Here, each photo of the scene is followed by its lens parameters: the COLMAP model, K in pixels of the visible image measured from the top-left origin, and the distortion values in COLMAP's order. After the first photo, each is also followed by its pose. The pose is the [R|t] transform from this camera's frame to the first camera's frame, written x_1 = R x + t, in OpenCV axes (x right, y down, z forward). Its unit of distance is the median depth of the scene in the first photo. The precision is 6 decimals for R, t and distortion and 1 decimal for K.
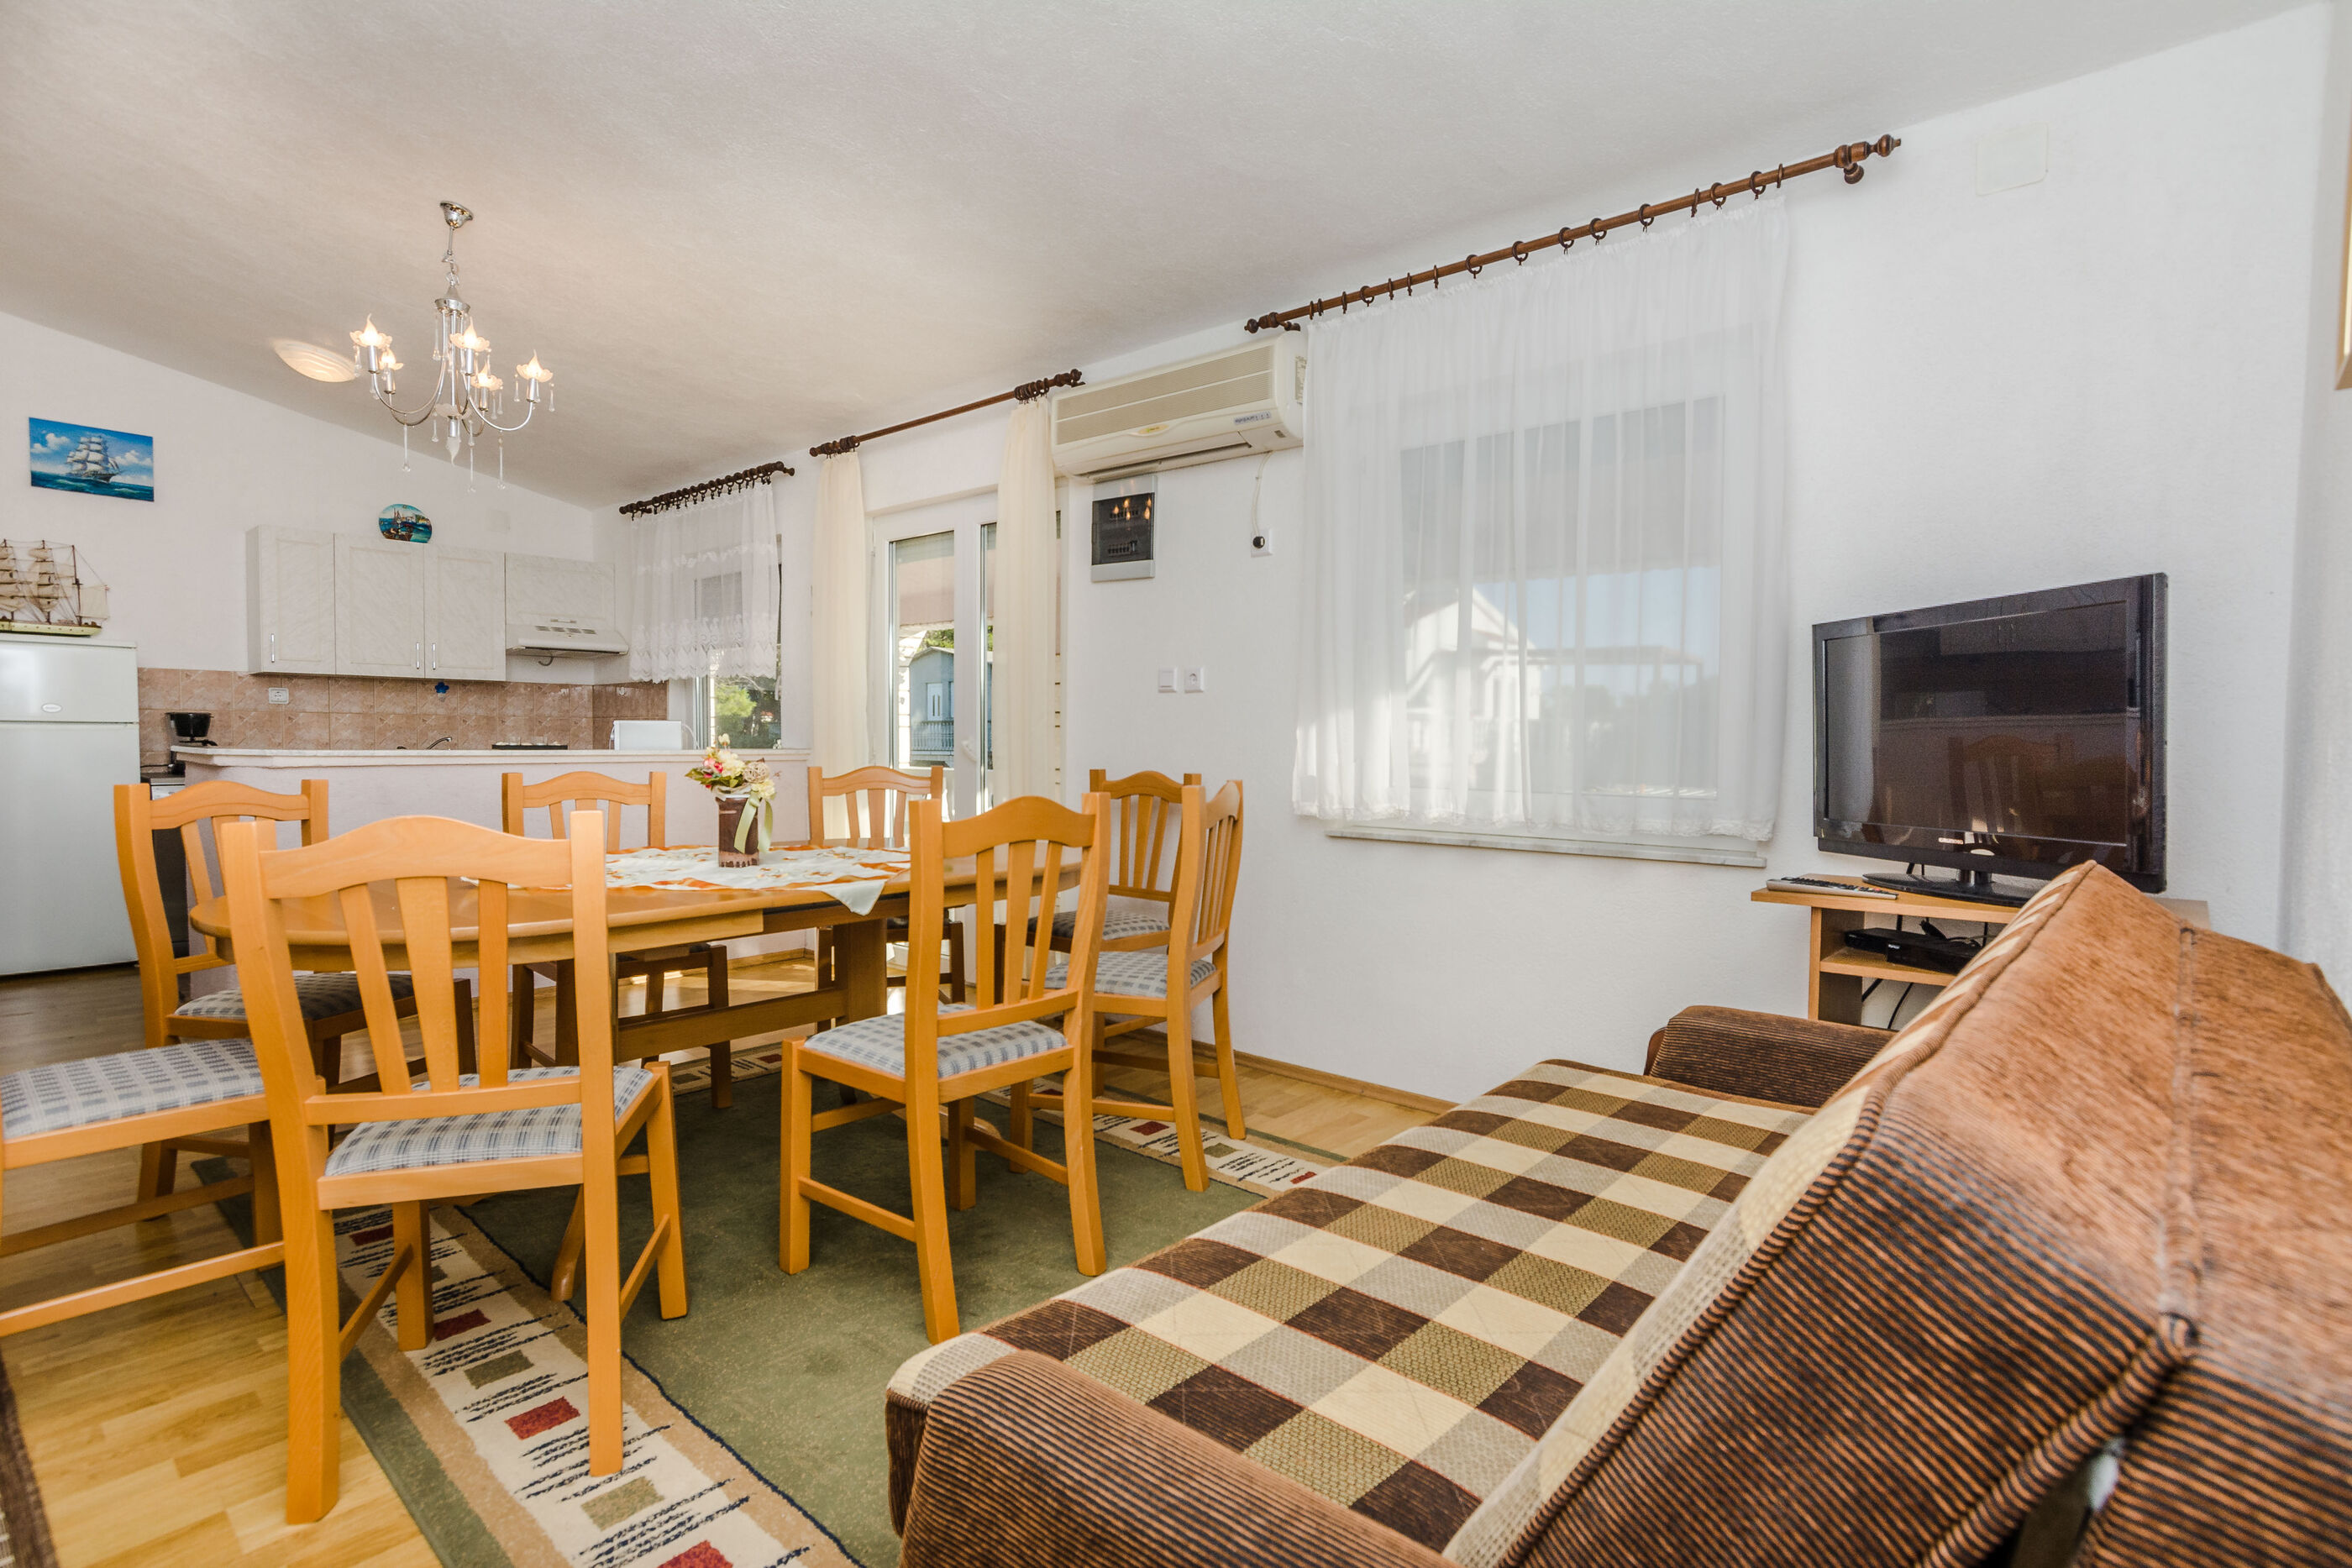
lens RADIAL K [[1156.5, 0, 1176.0], [0, 1156.5, 784.0], [0, 0, 1]] dist [-0.032770, 0.025514]
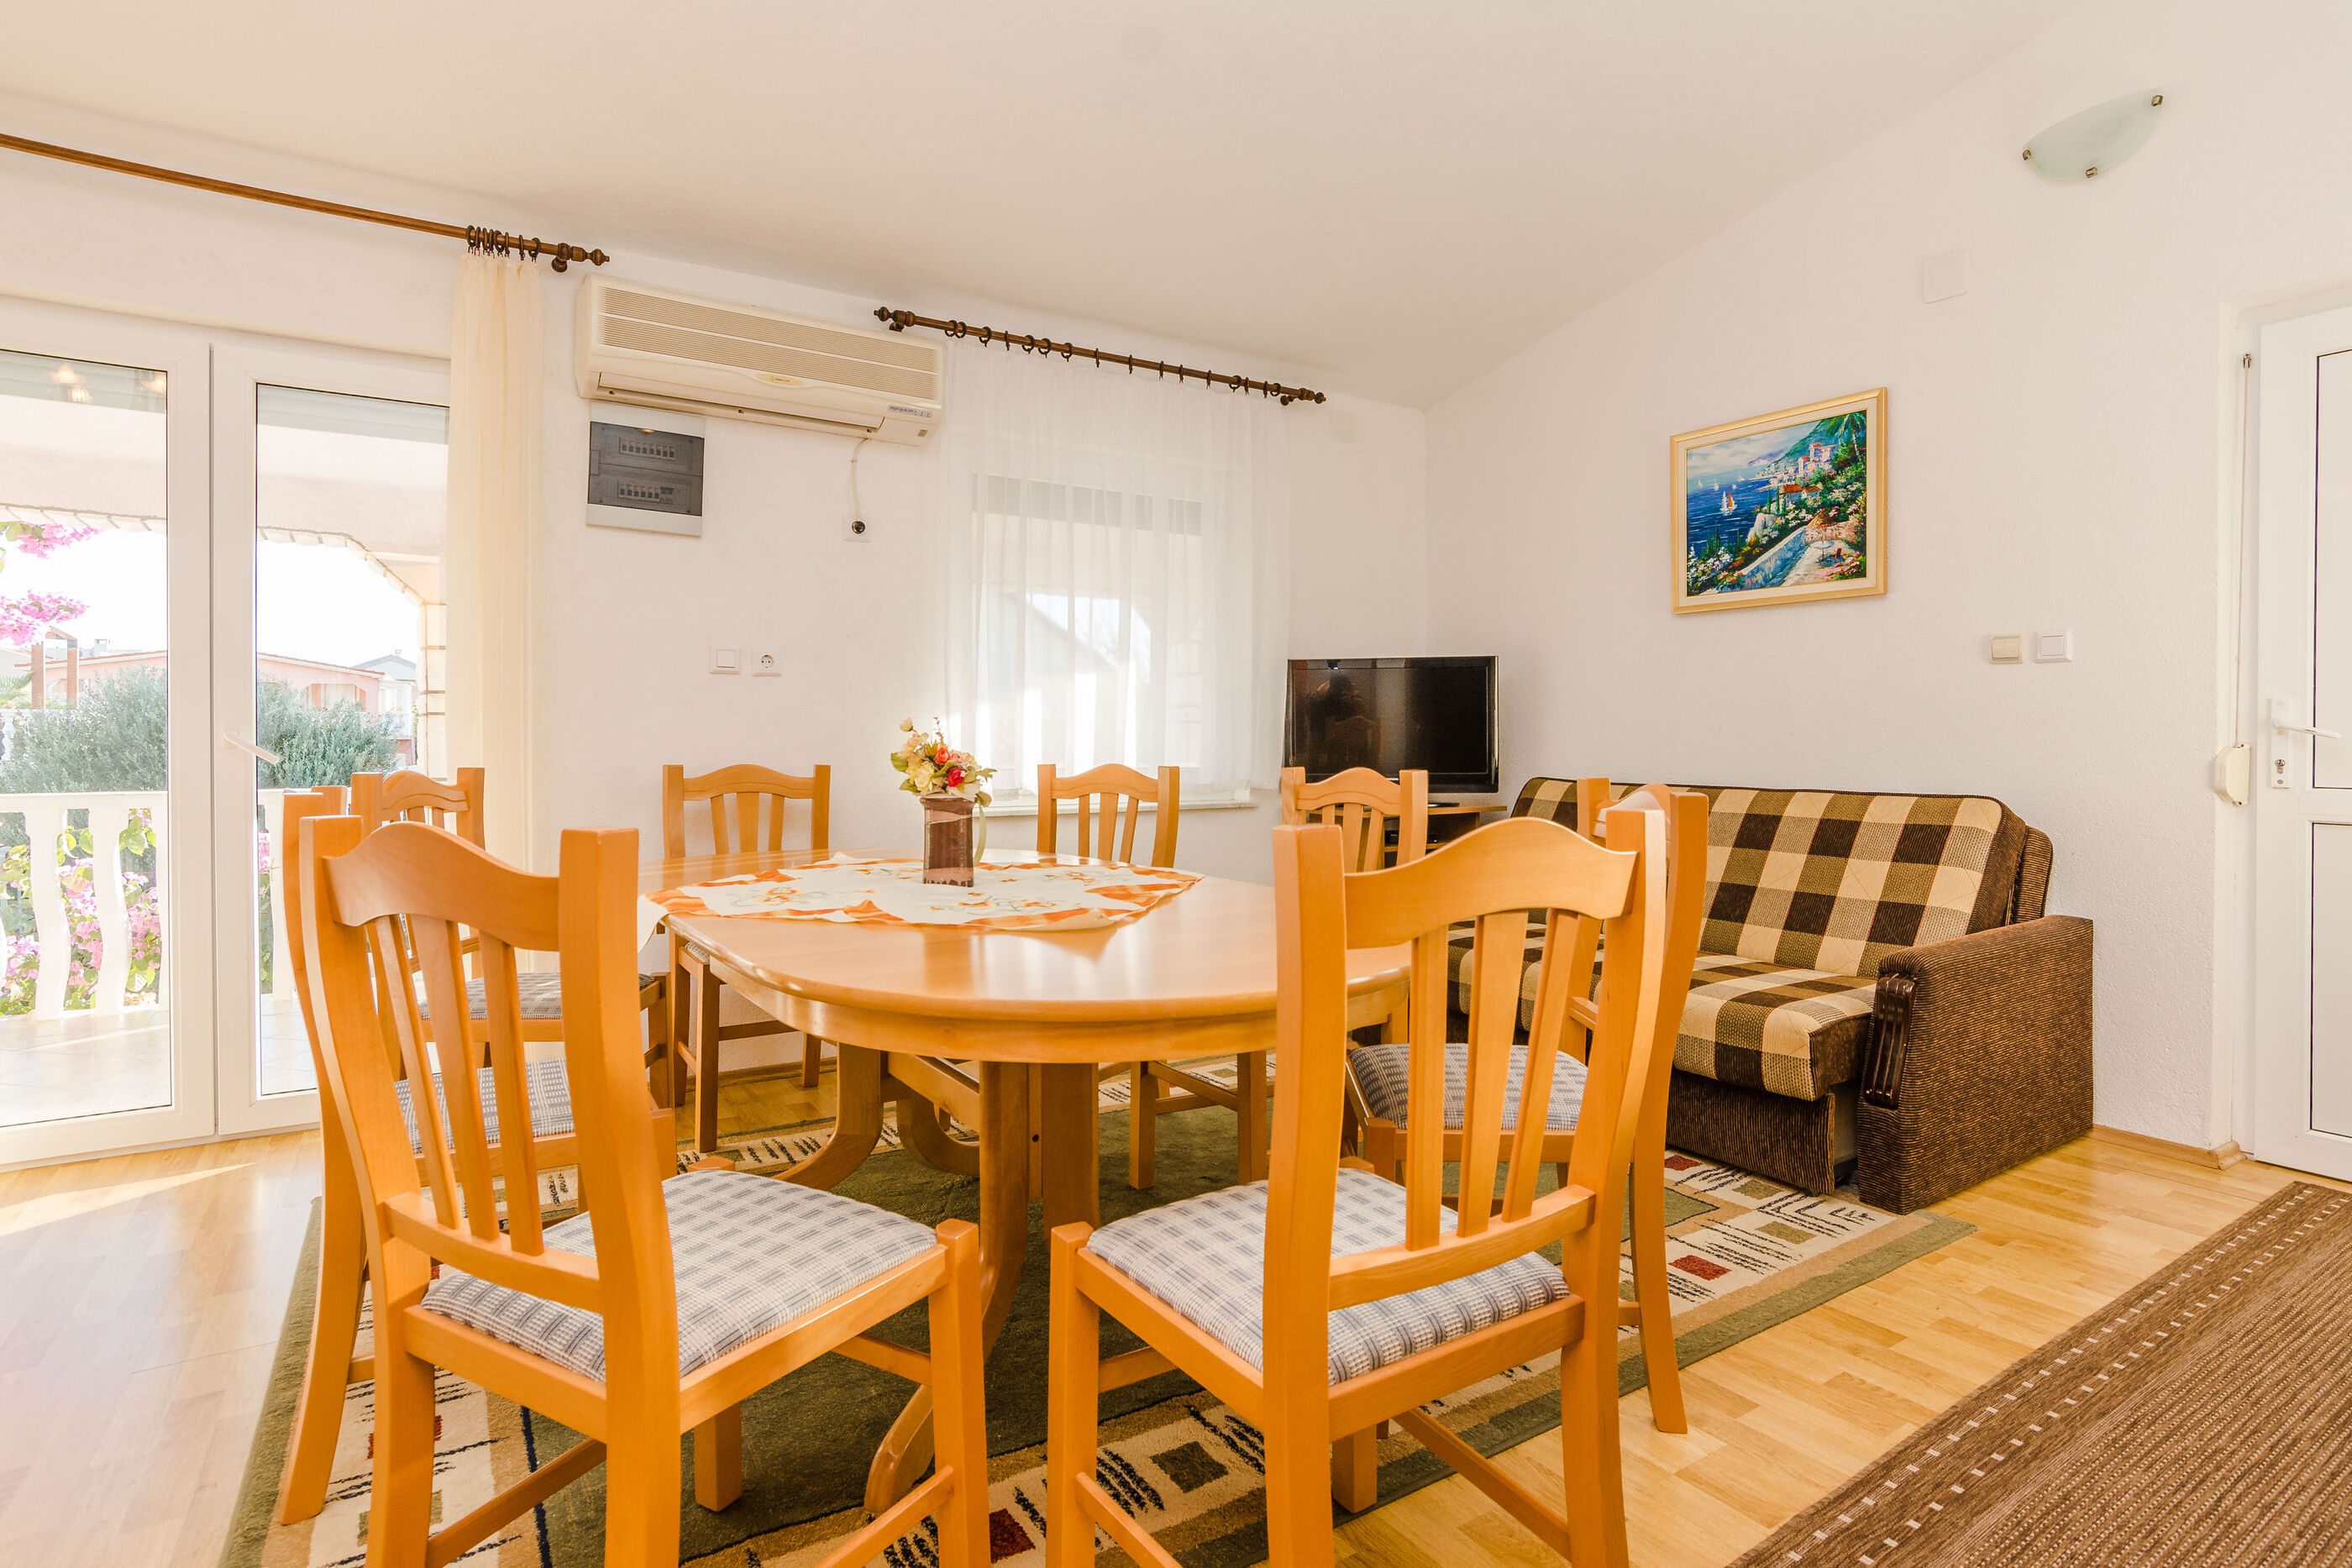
lens RADIAL K [[1188.8, 0, 1187.3], [0, 1188.8, 746.5], [0, 0, 1]] dist [-0.036250, 0.019163]
pose [[0.274664, -0.015062, 0.961422, -0.786333], [0.041367, 0.999137, 0.003835, -0.014860], [-0.960650, 0.038717, 0.275050, 0.442398]]
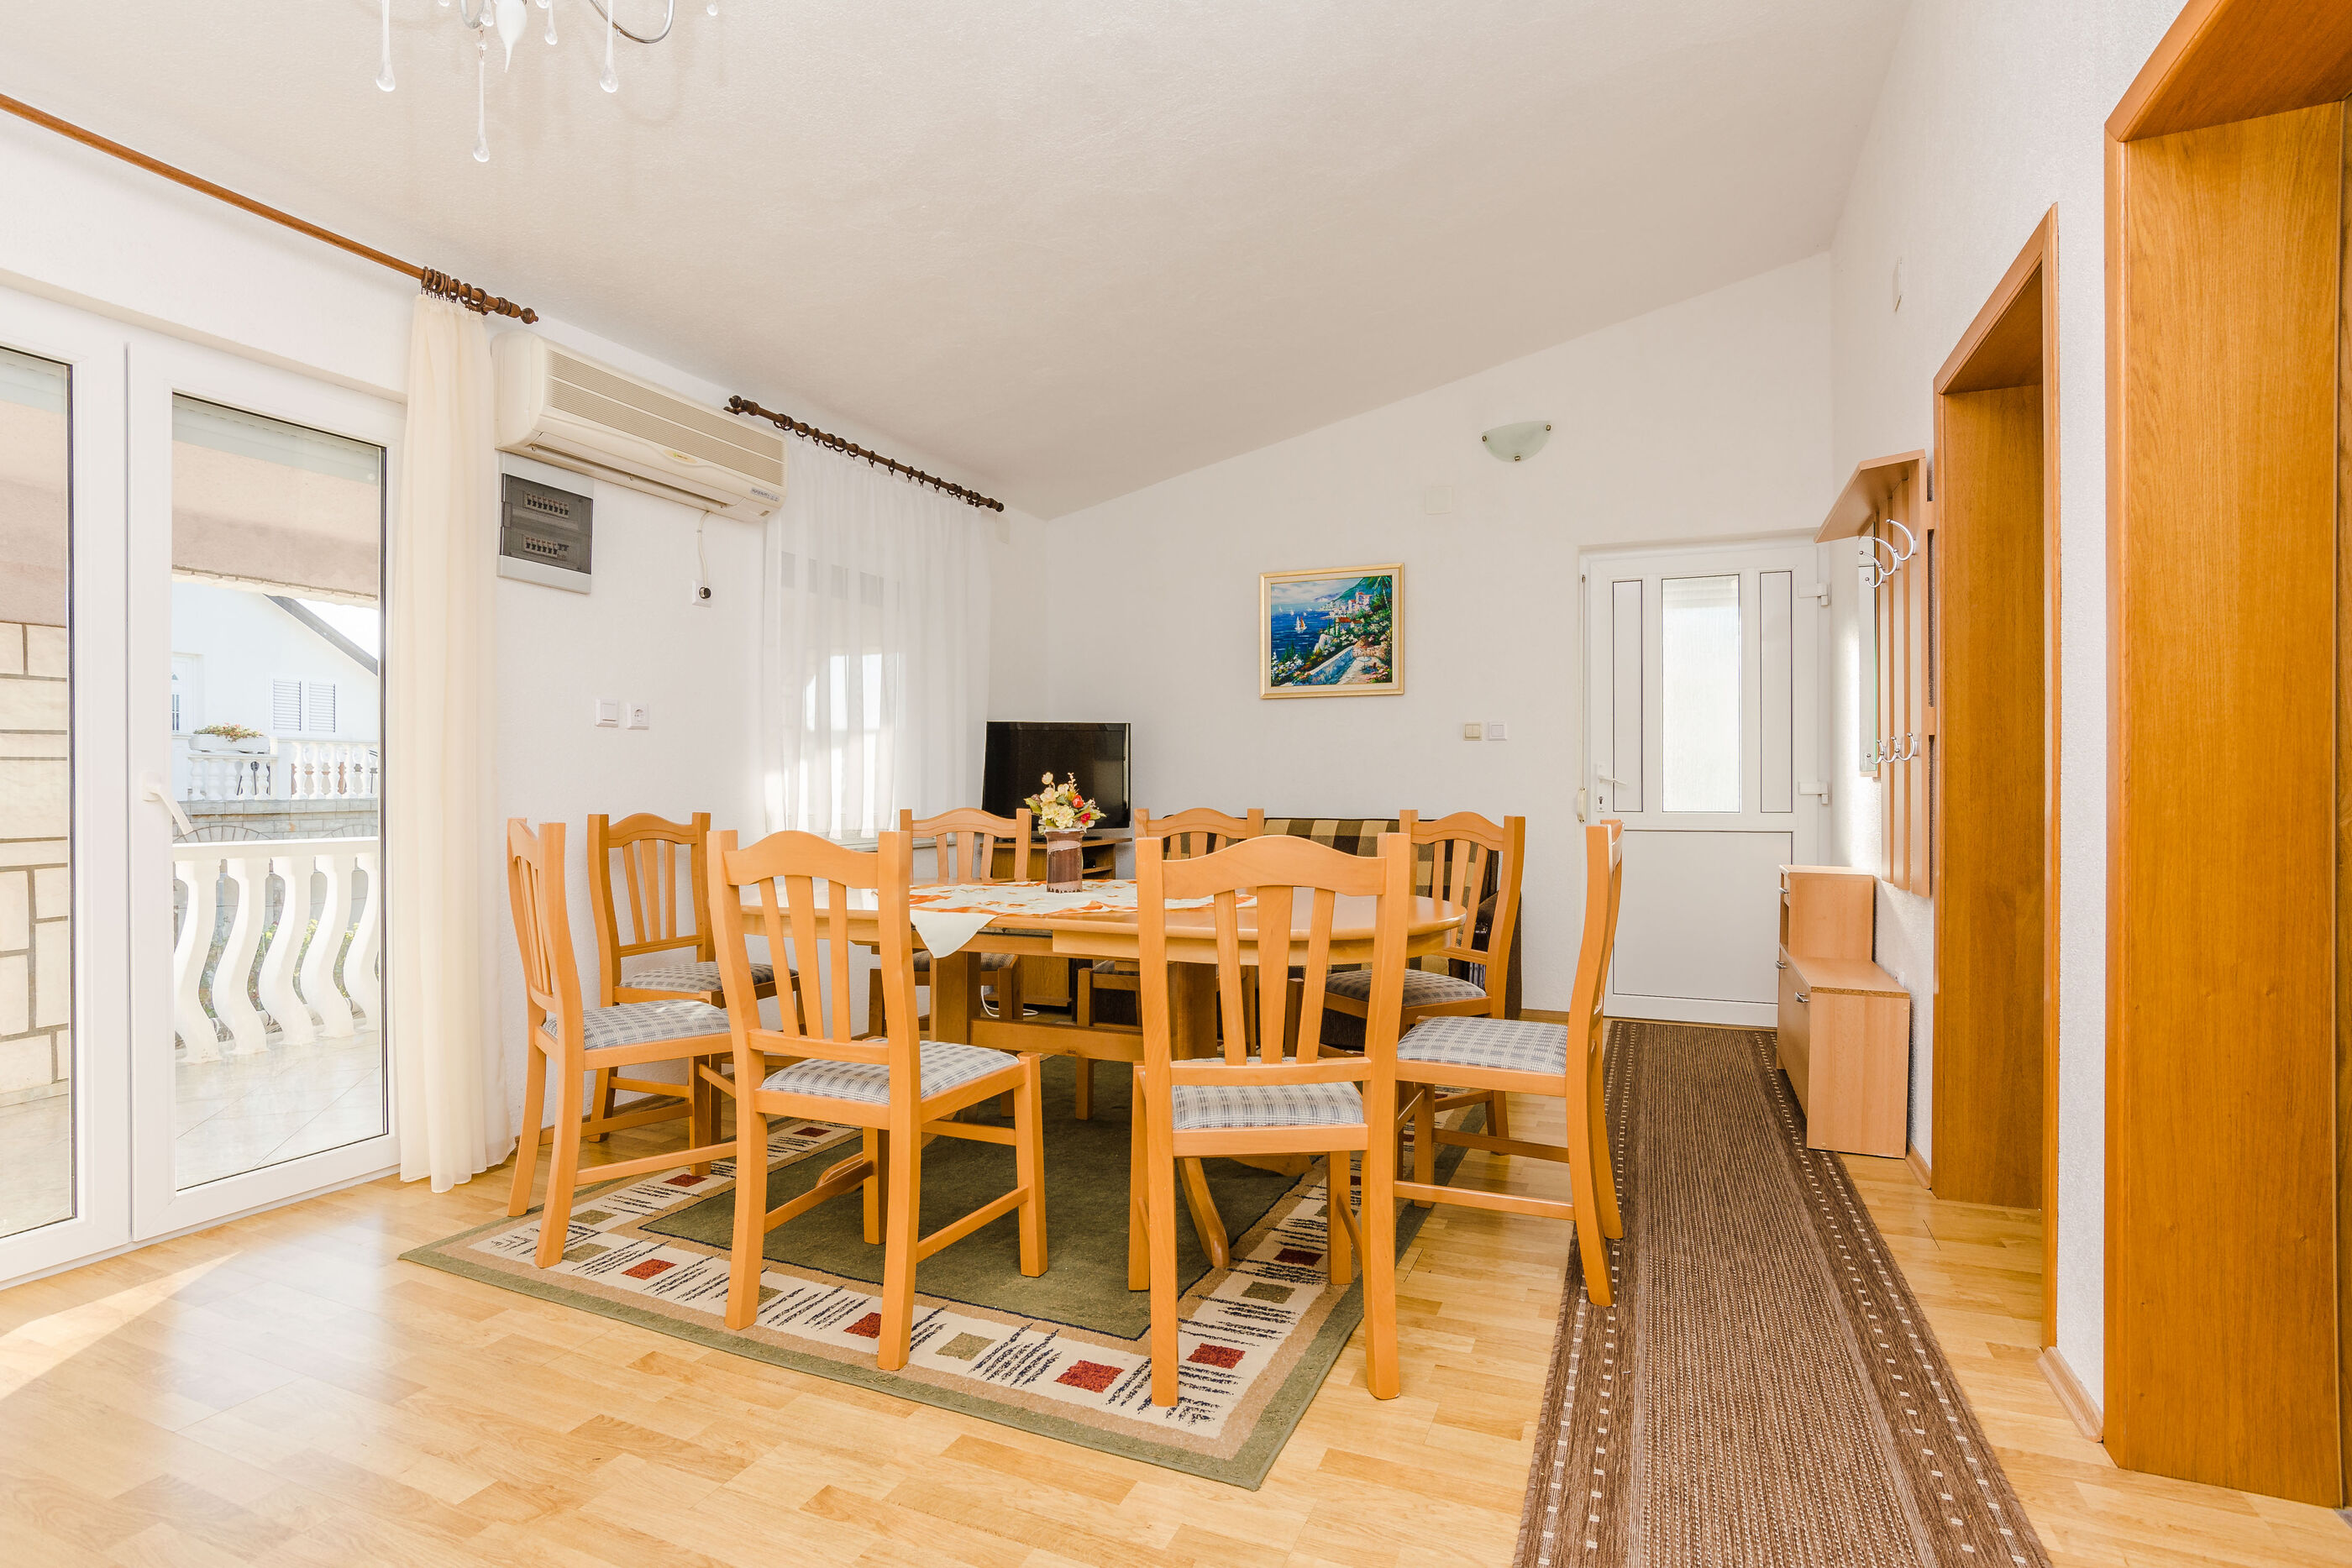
lens RADIAL K [[1212.4, 0, 1176.0], [0, 1212.4, 784.0], [0, 0, 1]] dist [-0.000365, 0.000106]
pose [[-0.320451, -0.006655, 0.947242, -1.075579], [0.038592, 0.999053, 0.020074, -0.037690], [-0.946479, 0.042988, -0.319890, 0.912506]]
